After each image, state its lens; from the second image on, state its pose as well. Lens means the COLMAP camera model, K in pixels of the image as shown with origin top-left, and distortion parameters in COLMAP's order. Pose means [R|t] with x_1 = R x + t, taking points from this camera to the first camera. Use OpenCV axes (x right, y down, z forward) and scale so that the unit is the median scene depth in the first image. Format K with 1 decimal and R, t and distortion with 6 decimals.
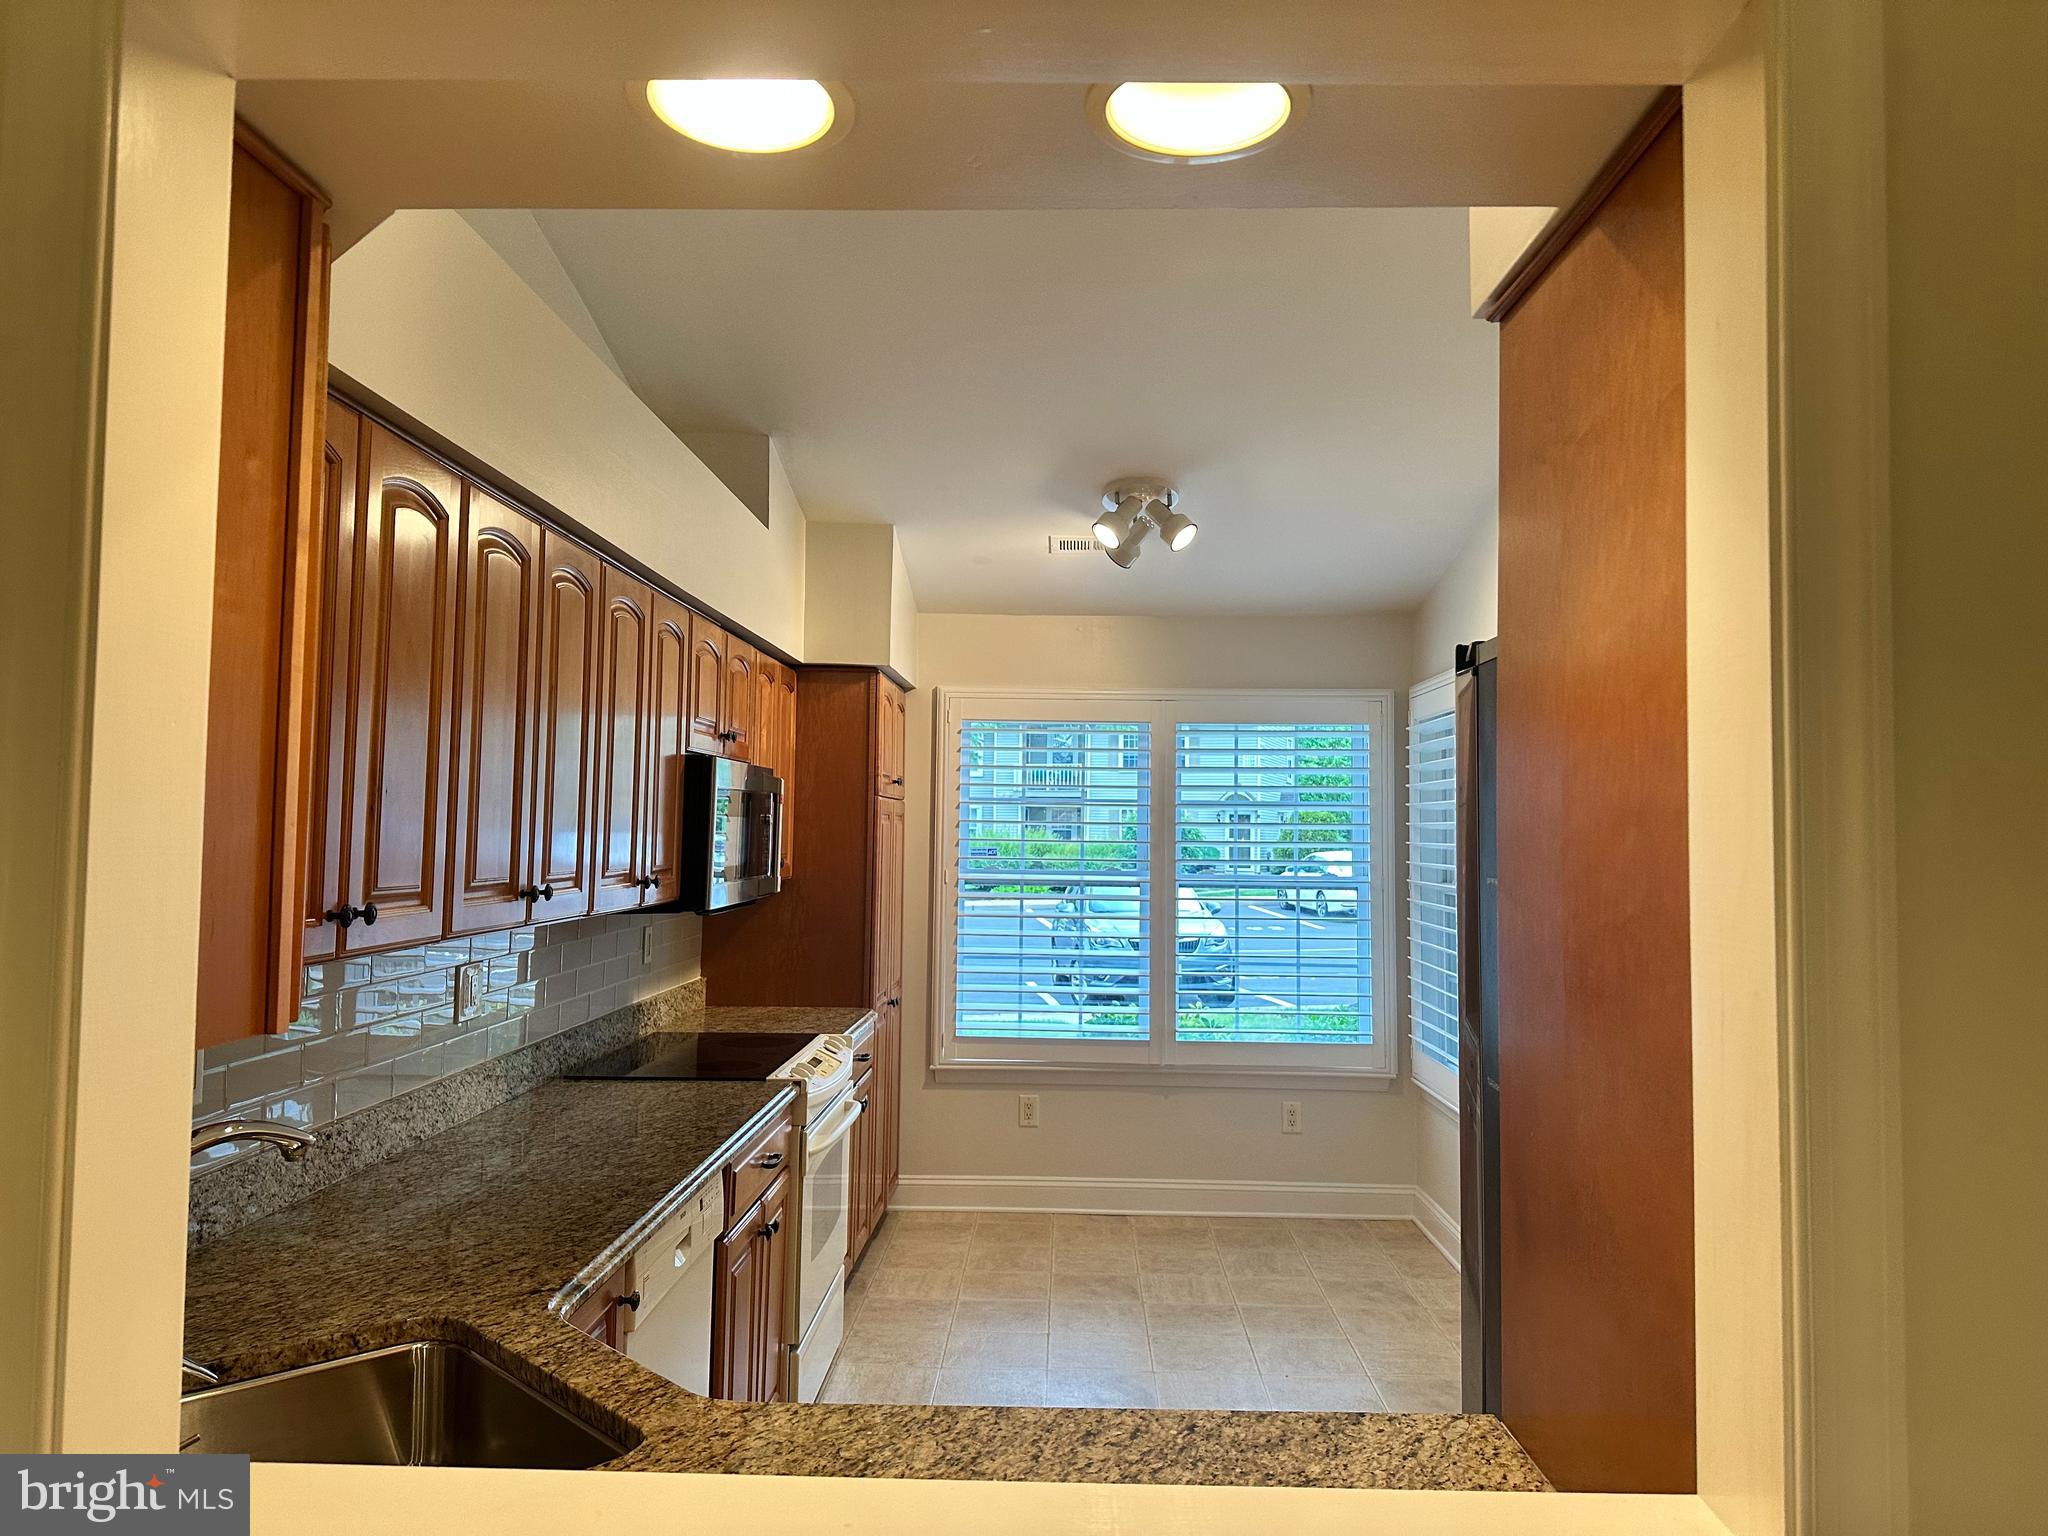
lens RADIAL K [[1431.9, 0, 1037.2], [0, 1431.9, 760.0], [0, 0, 1]] dist [0.121747, -0.202740]
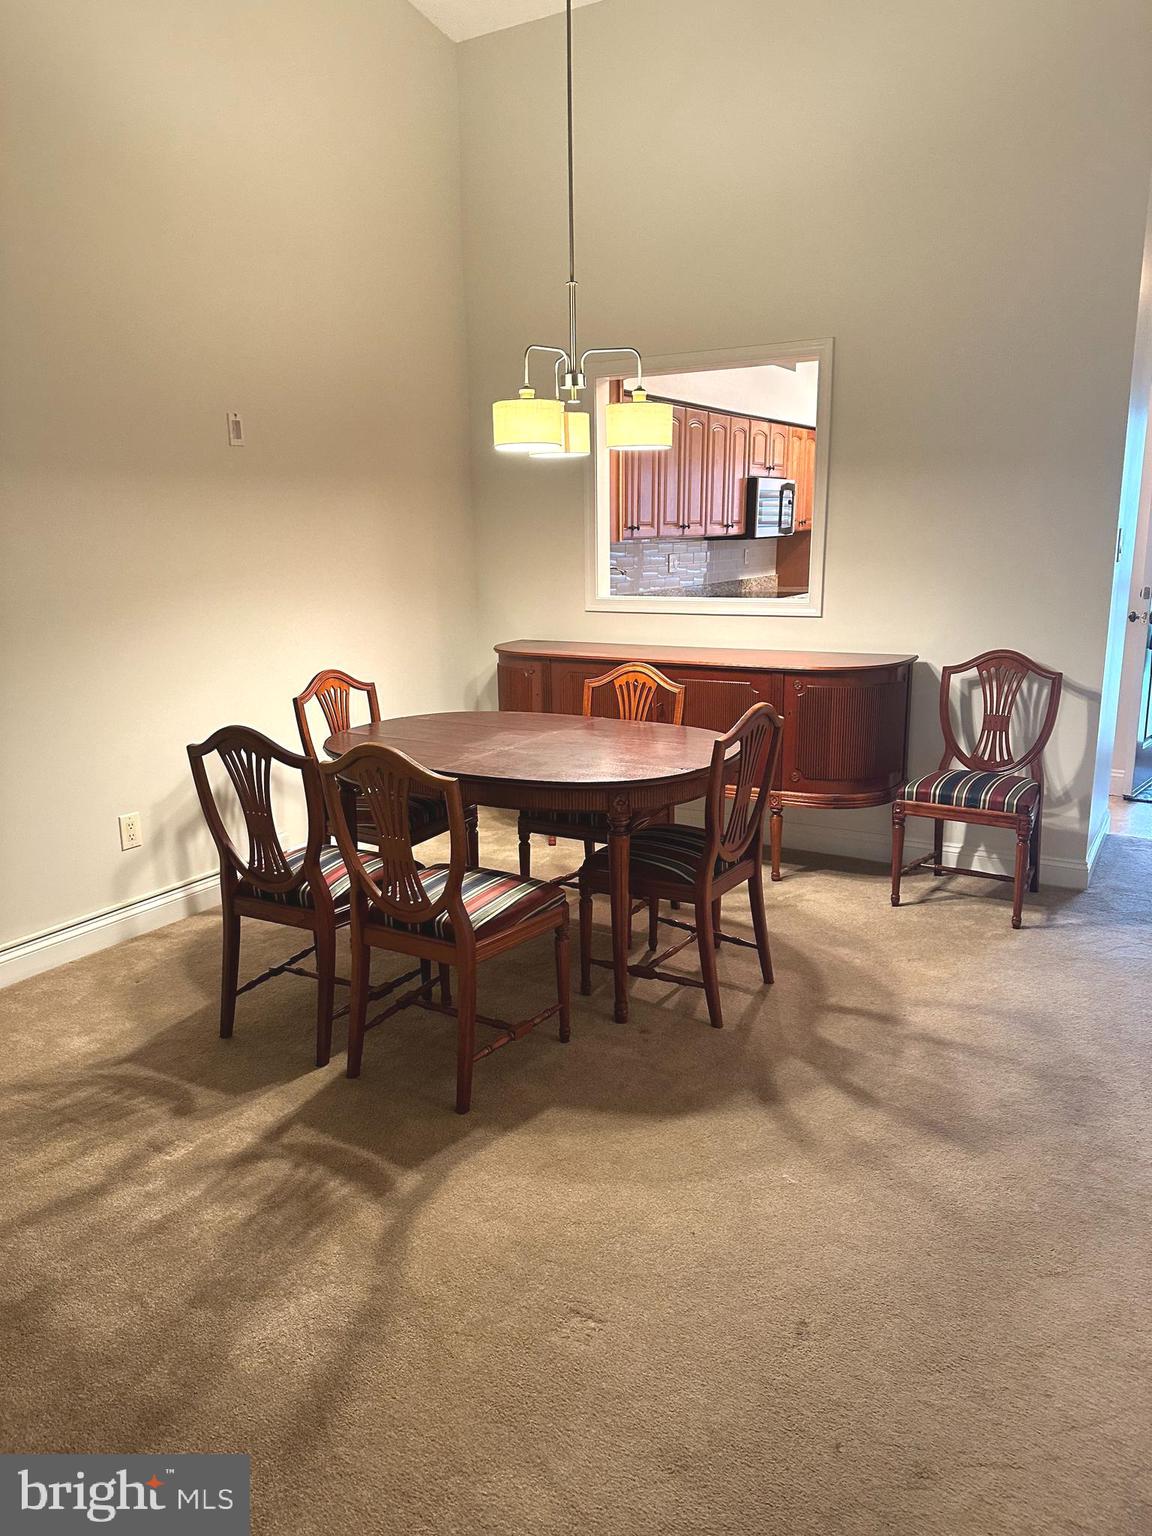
lens RADIAL K [[1073.9, 0, 566.8], [0, 1073.9, 775.7], [0, 0, 1]] dist [0.121747, -0.202740]
pose [[0.869458, 0.085989, -0.486465, 0.350152], [0.051161, 0.963766, 0.261798, -0.010785], [0.491350, -0.252511, 0.833555, -0.699075]]
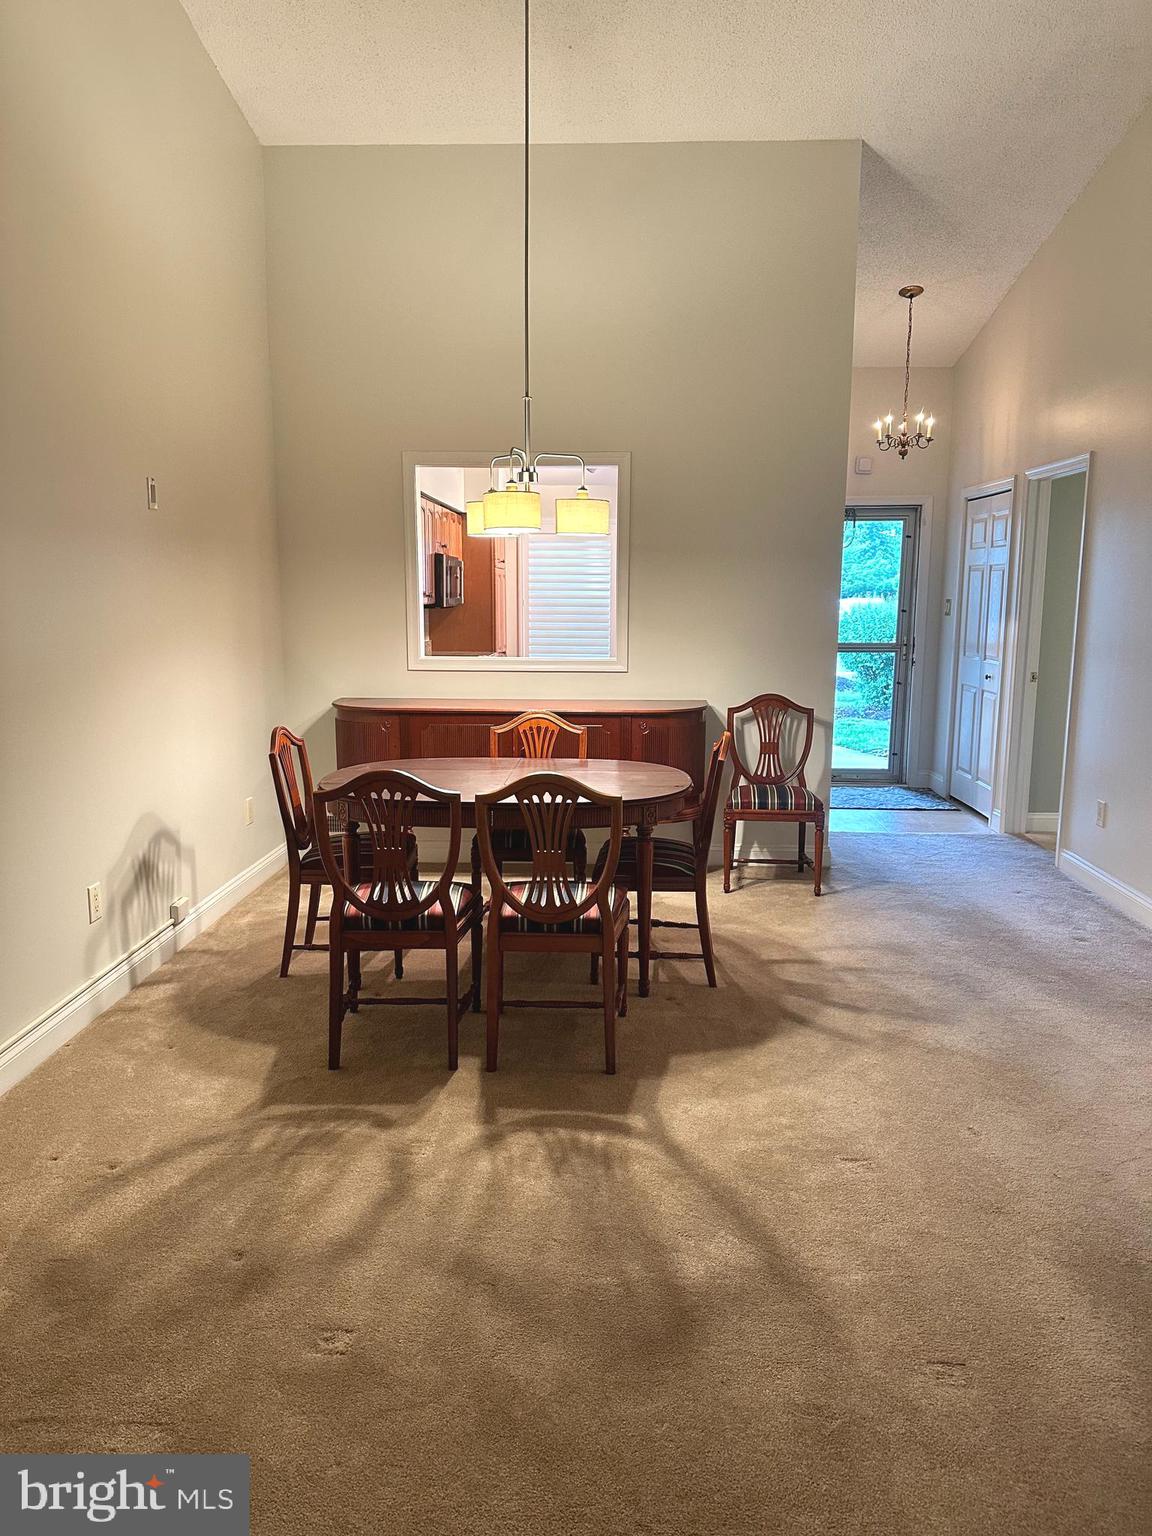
lens RADIAL K [[1073.9, 0, 566.8], [0, 1073.9, 775.7], [0, 0, 1]] dist [0.121747, -0.202740]
pose [[0.999822, -0.005997, -0.017905, 0.045348], [0.009741, 0.976134, 0.216952, -0.027741], [0.016177, -0.217087, 0.976018, -0.913185]]
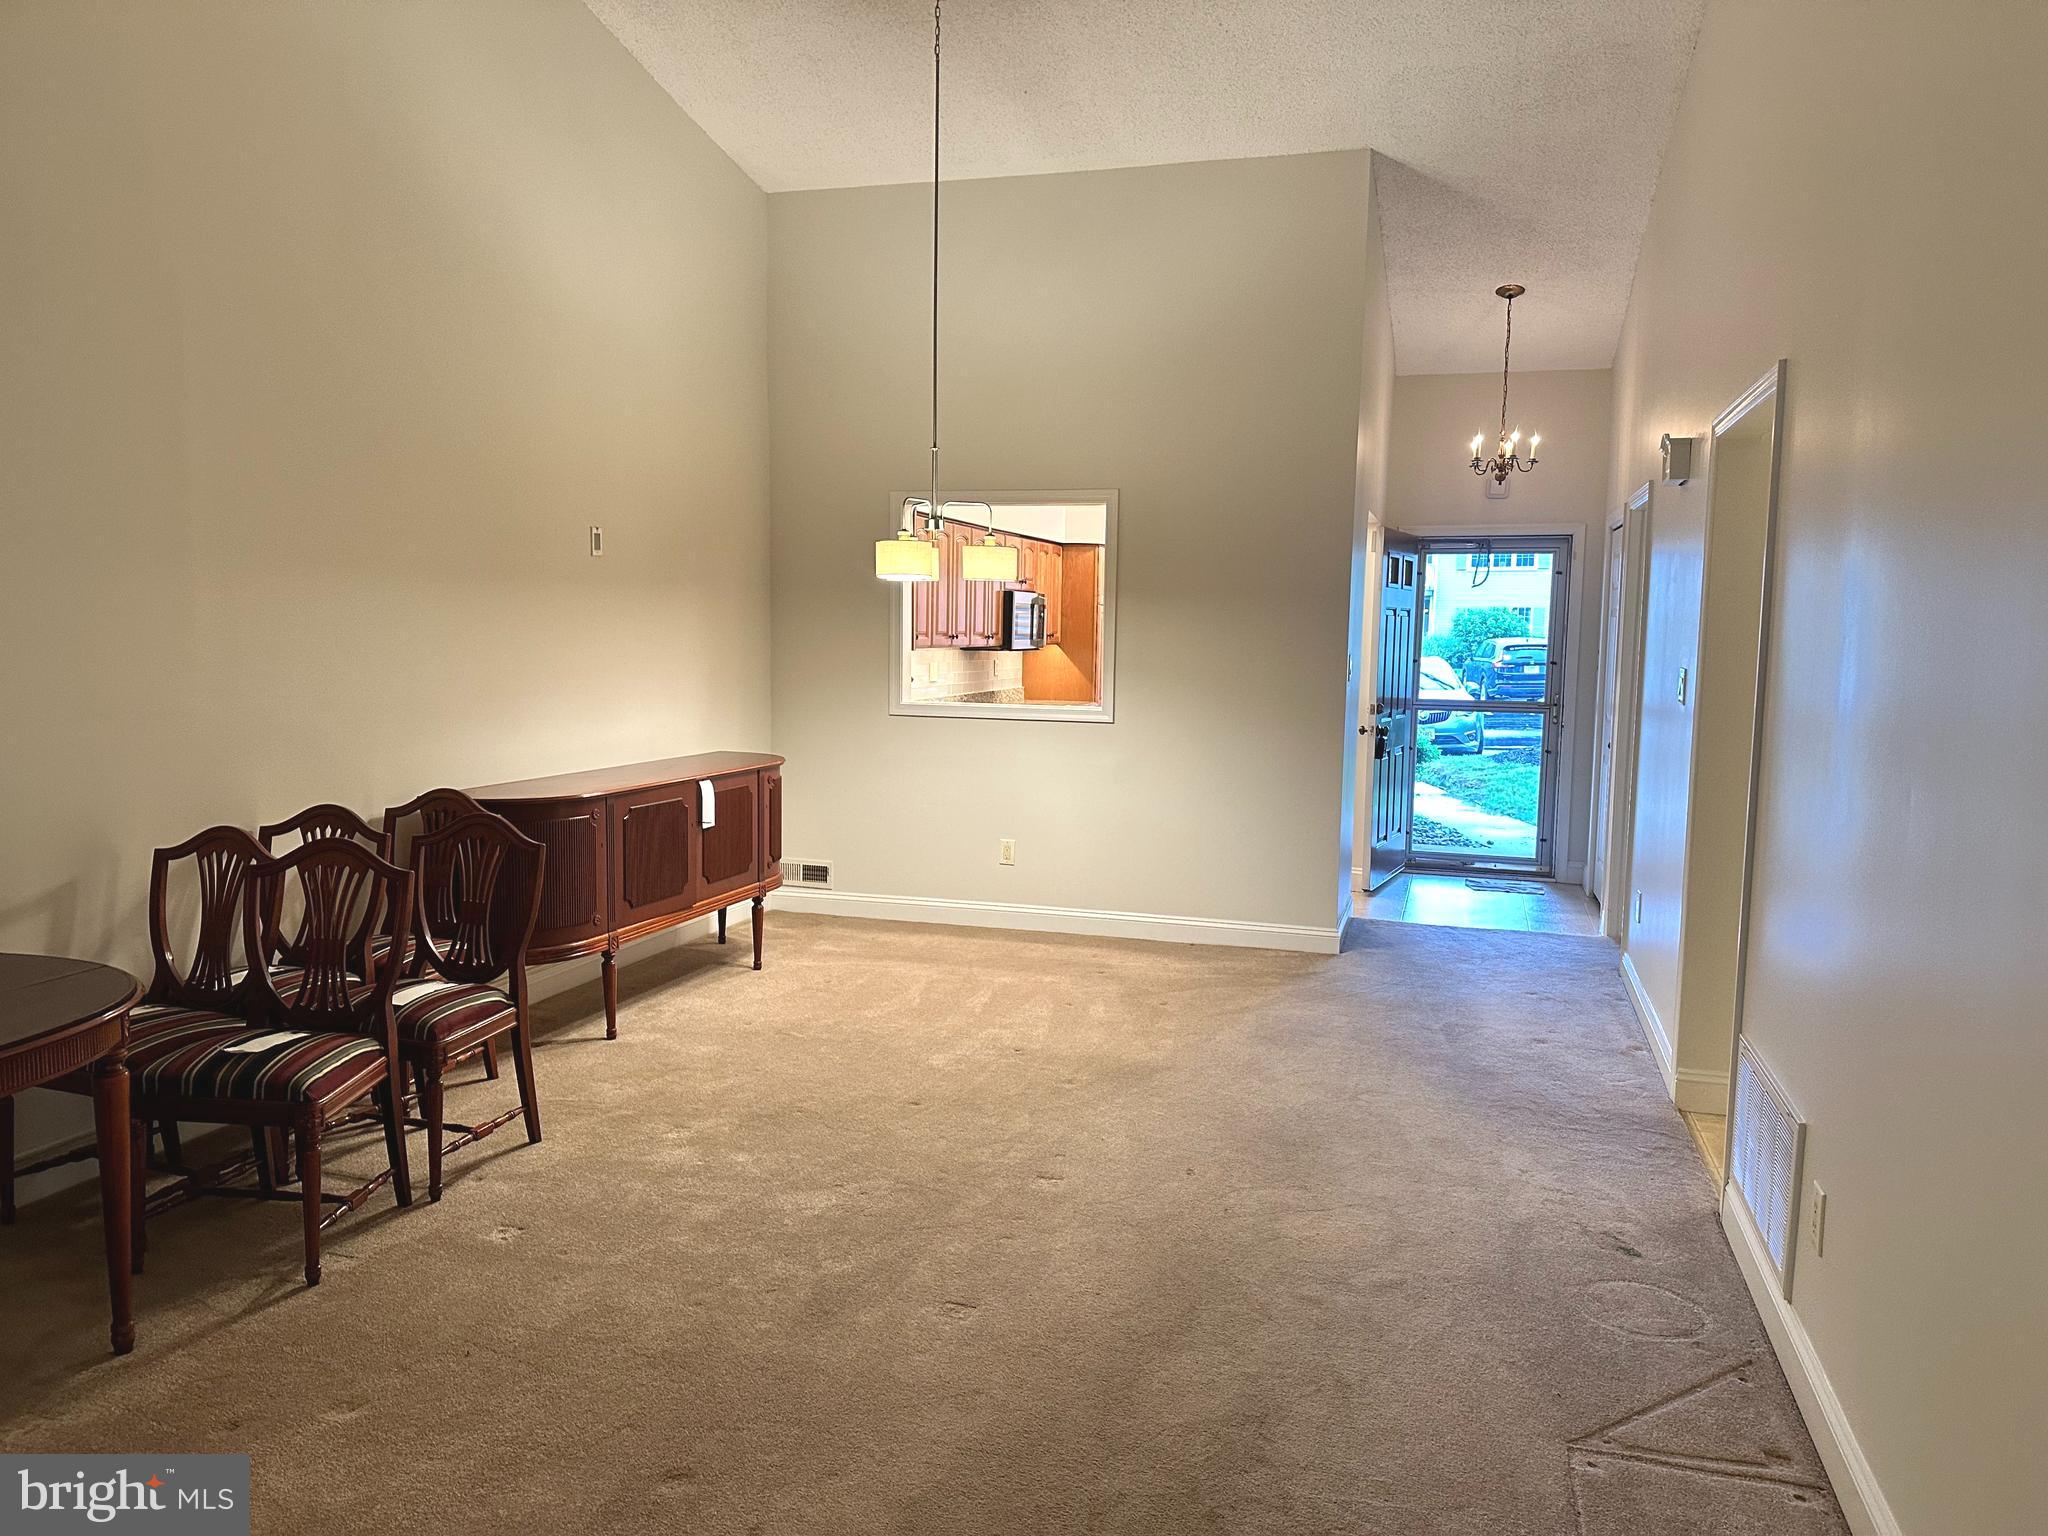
lens RADIAL K [[1431.9, 0, 1037.2], [0, 1431.9, 760.0], [0, 0, 1]] dist [0.121747, -0.202740]
pose [[0.965020, 0.026520, -0.260833, 0.367836], [0.010001, 0.990423, 0.137703, -0.041421], [0.261987, -0.135494, 0.955513, -1.112342]]
